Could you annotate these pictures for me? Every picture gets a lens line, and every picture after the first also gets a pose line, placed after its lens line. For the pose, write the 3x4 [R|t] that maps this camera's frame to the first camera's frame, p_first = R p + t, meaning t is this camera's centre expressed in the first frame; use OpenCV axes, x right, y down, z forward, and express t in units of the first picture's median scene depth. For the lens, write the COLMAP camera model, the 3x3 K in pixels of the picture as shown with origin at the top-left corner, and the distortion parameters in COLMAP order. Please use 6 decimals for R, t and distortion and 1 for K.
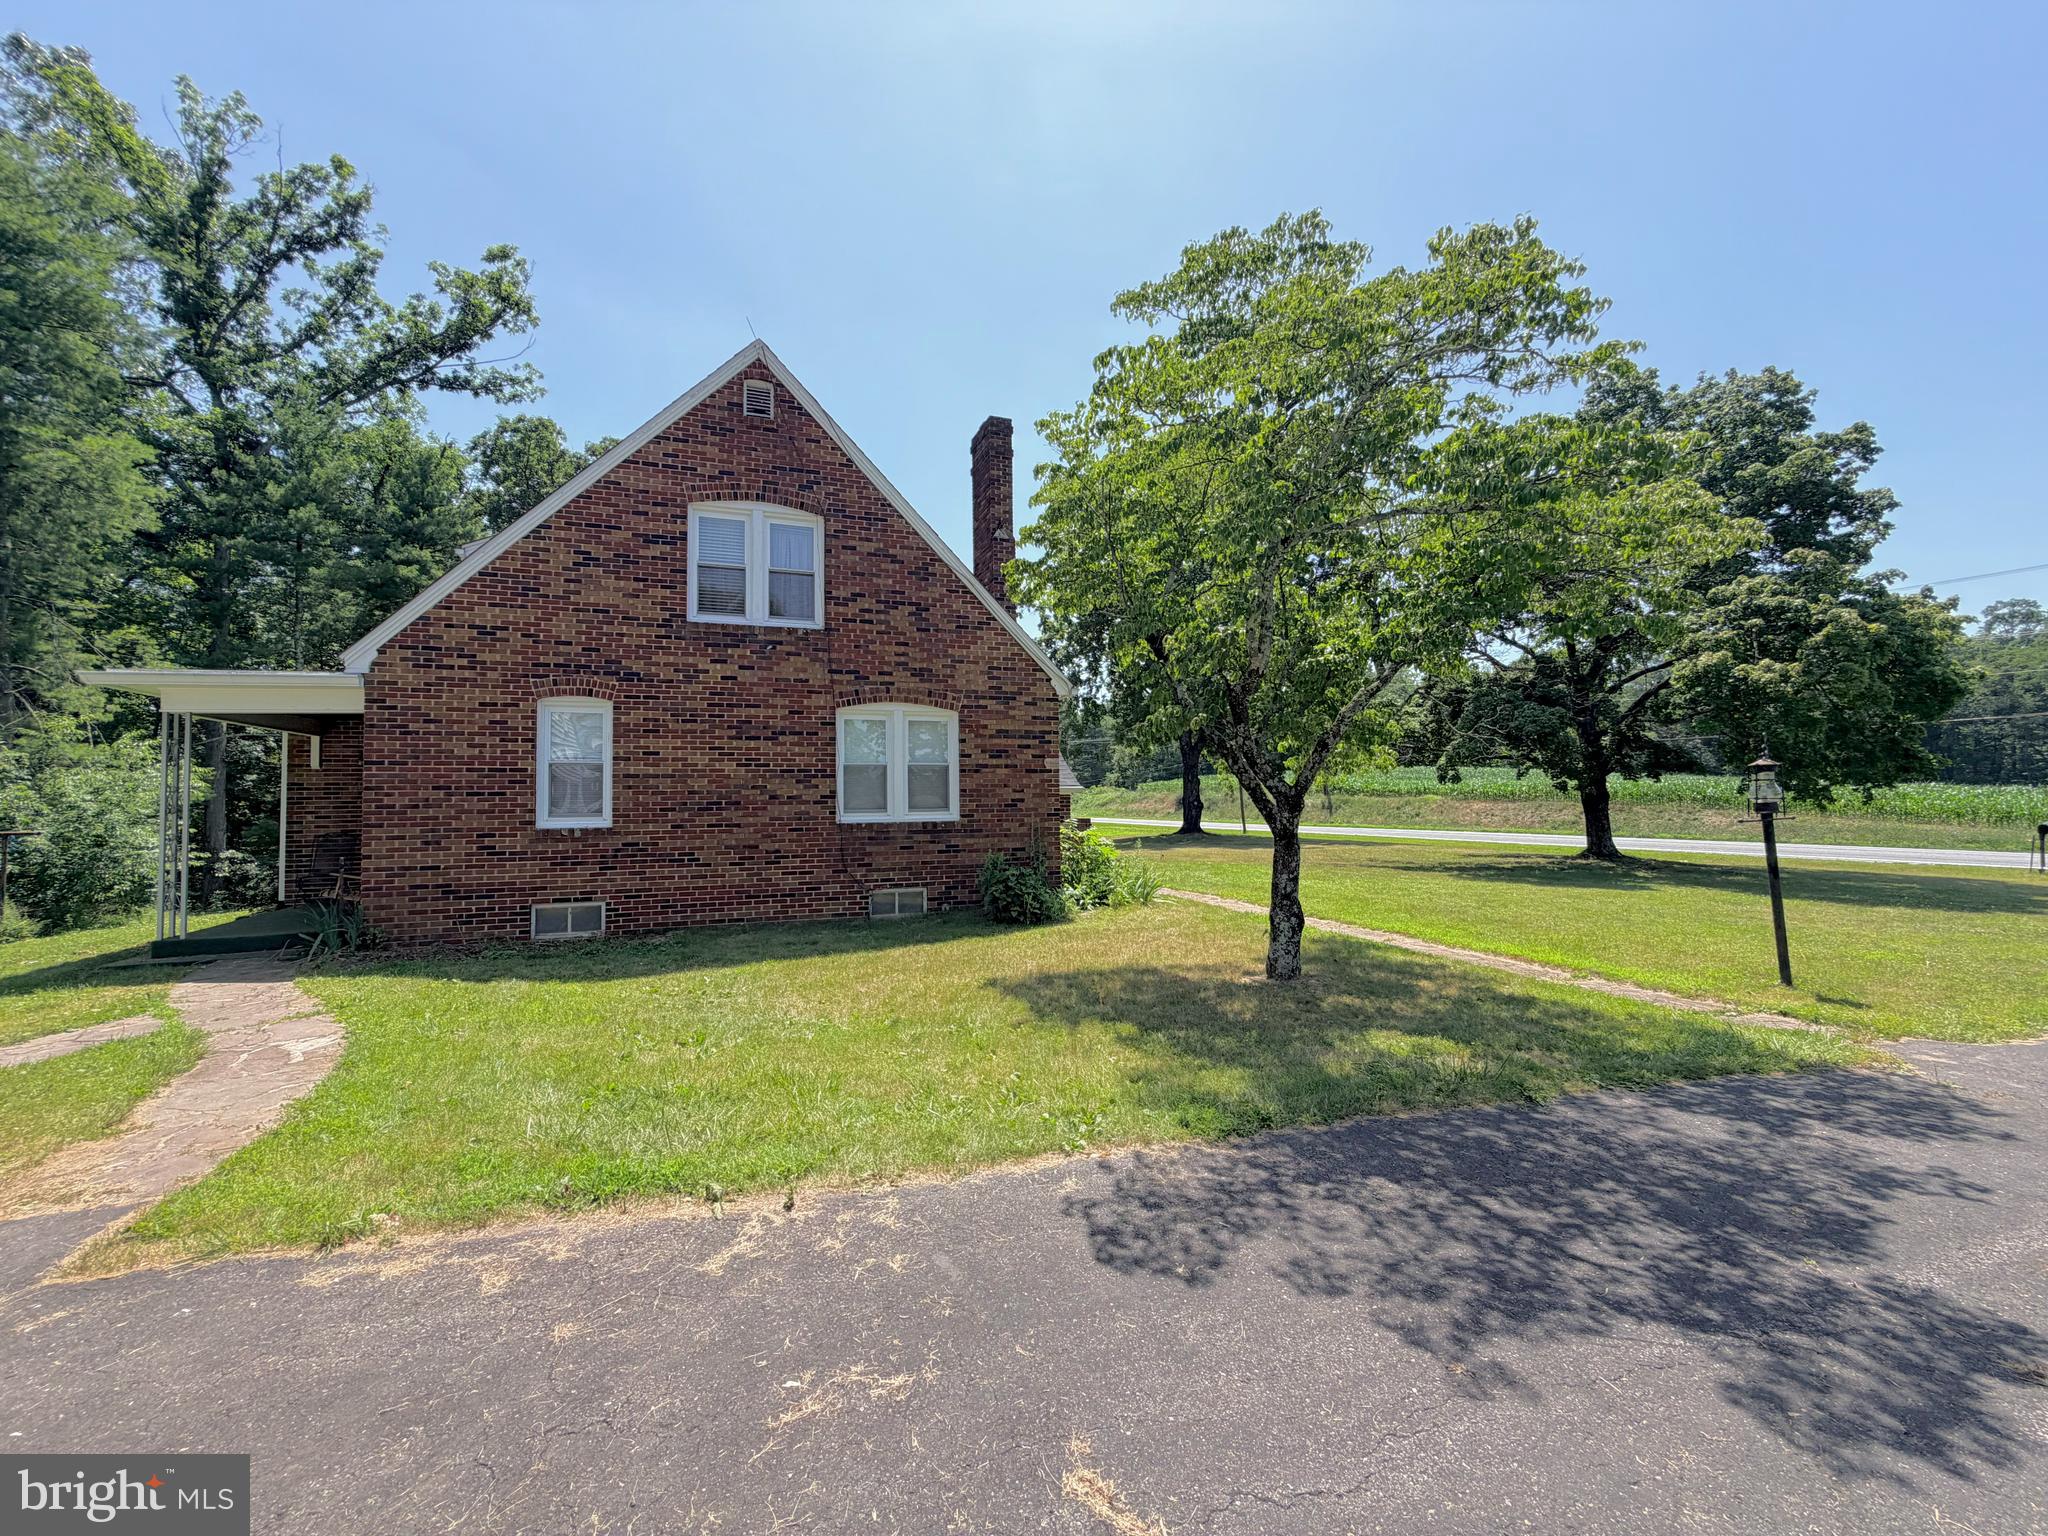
lens RADIAL K [[820.7, 0, 1024.0], [0, 820.7, 768.0], [0, 0, 1]] dist [0.000778, 0.000088]
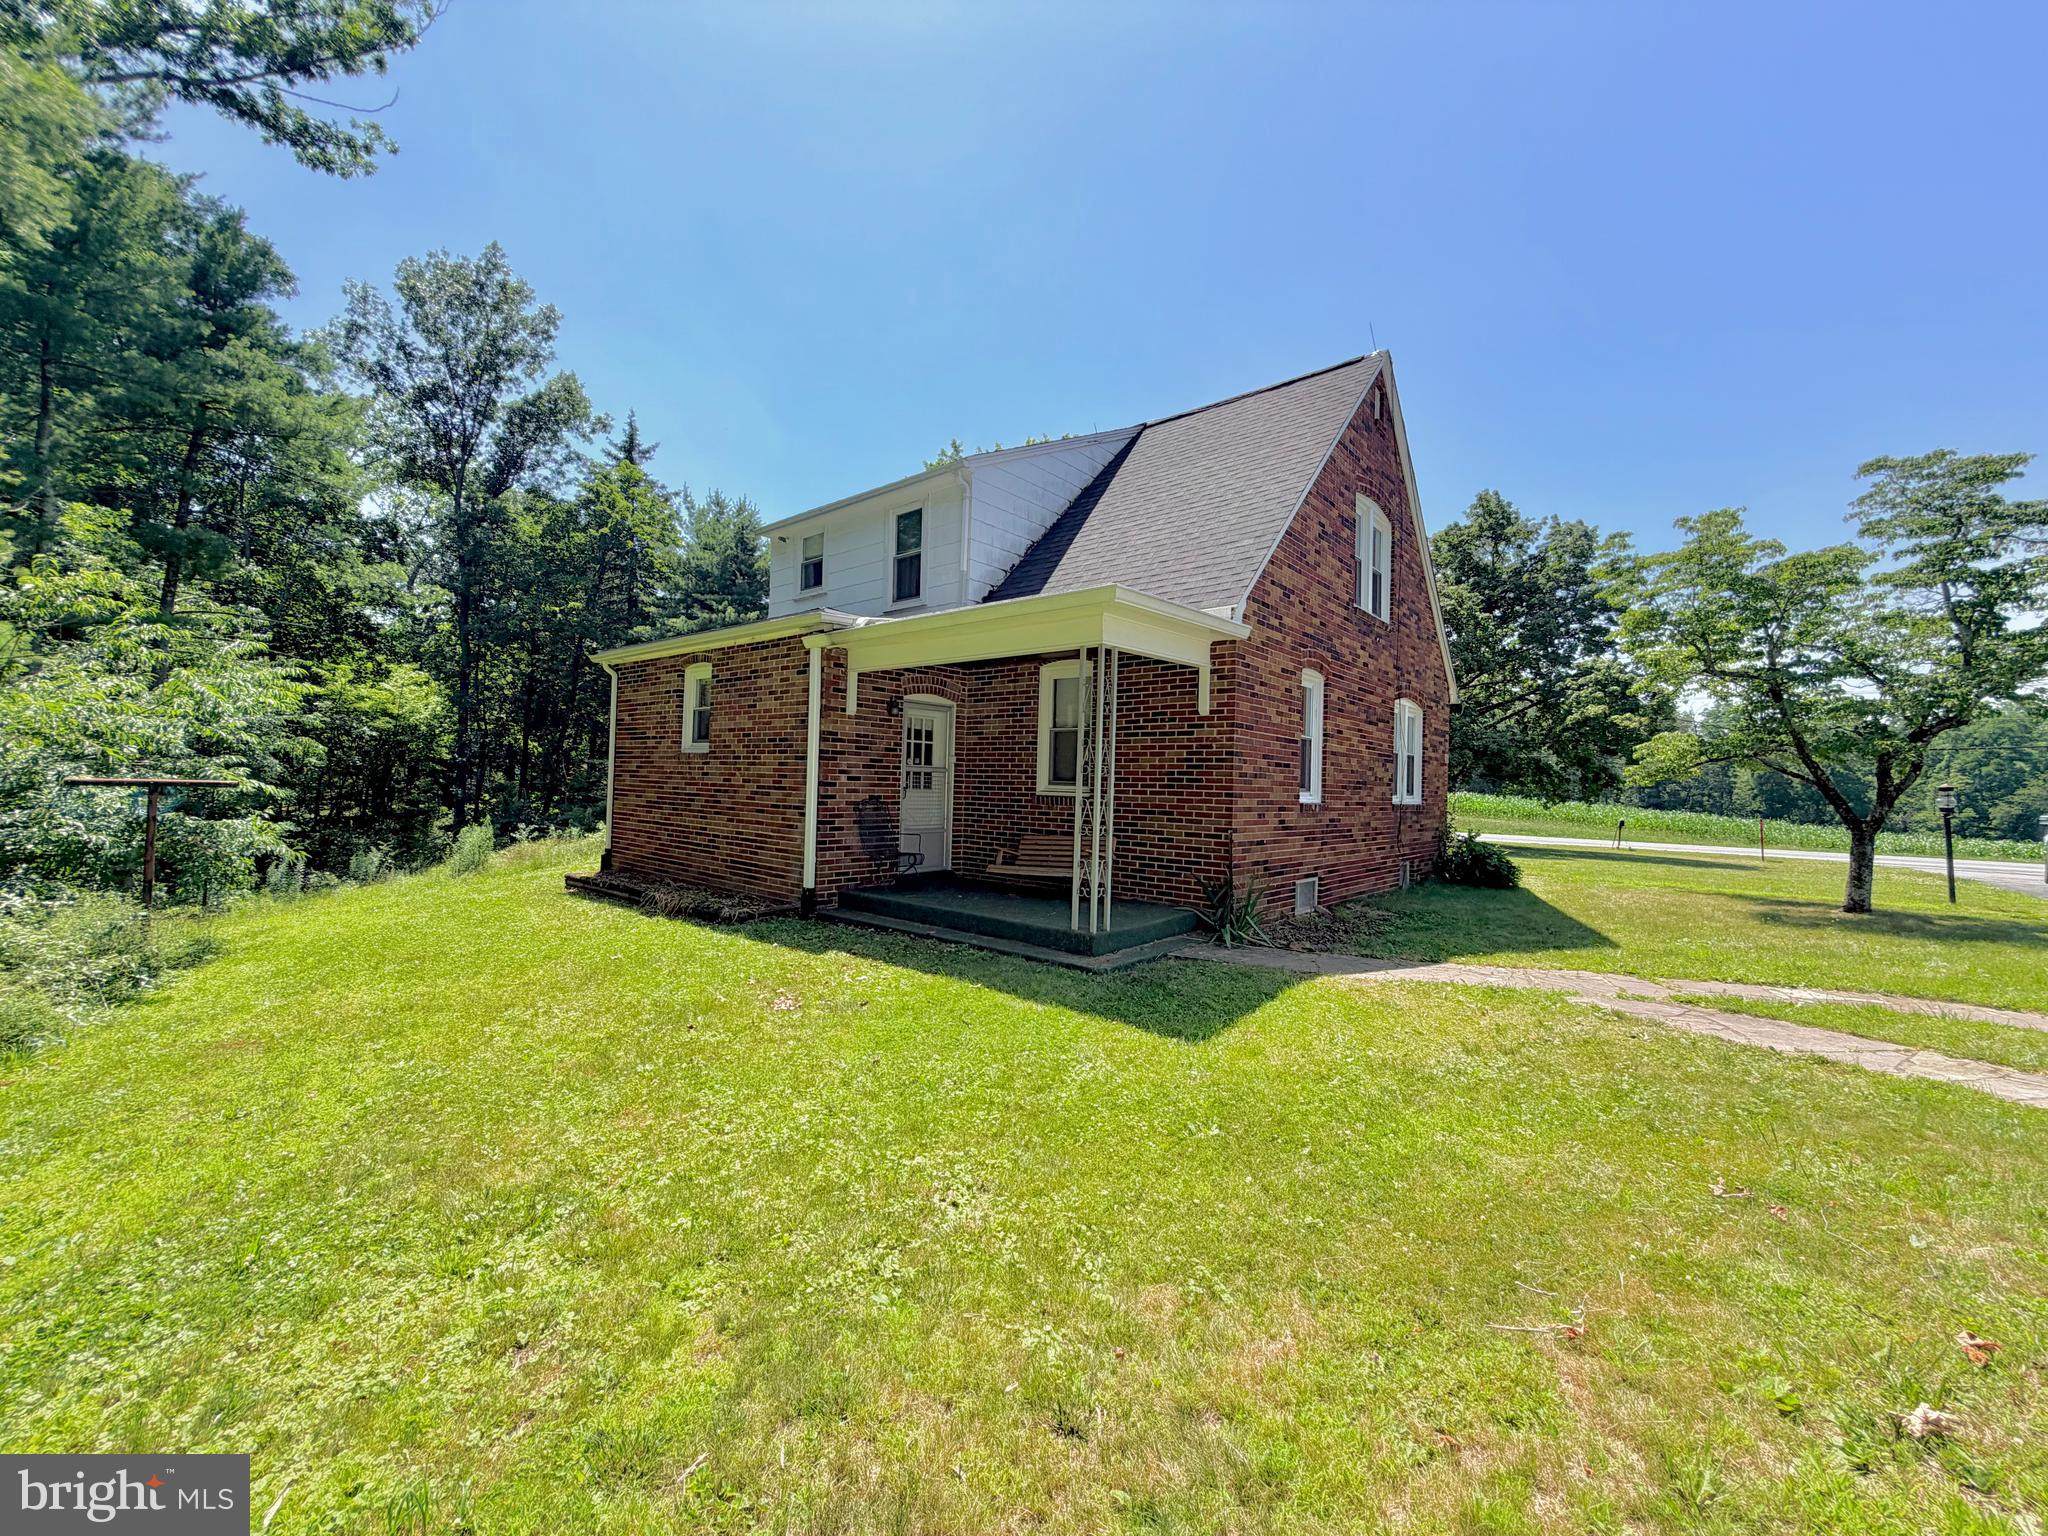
lens RADIAL K [[820.7, 0, 1024.0], [0, 820.7, 768.0], [0, 0, 1]] dist [0.000778, 0.000088]
pose [[0.868962, 0.047367, 0.492607, -1.095756], [-0.058394, 0.998269, 0.007018, 0.035627], [-0.491422, -0.034863, 0.870224, 0.256694]]
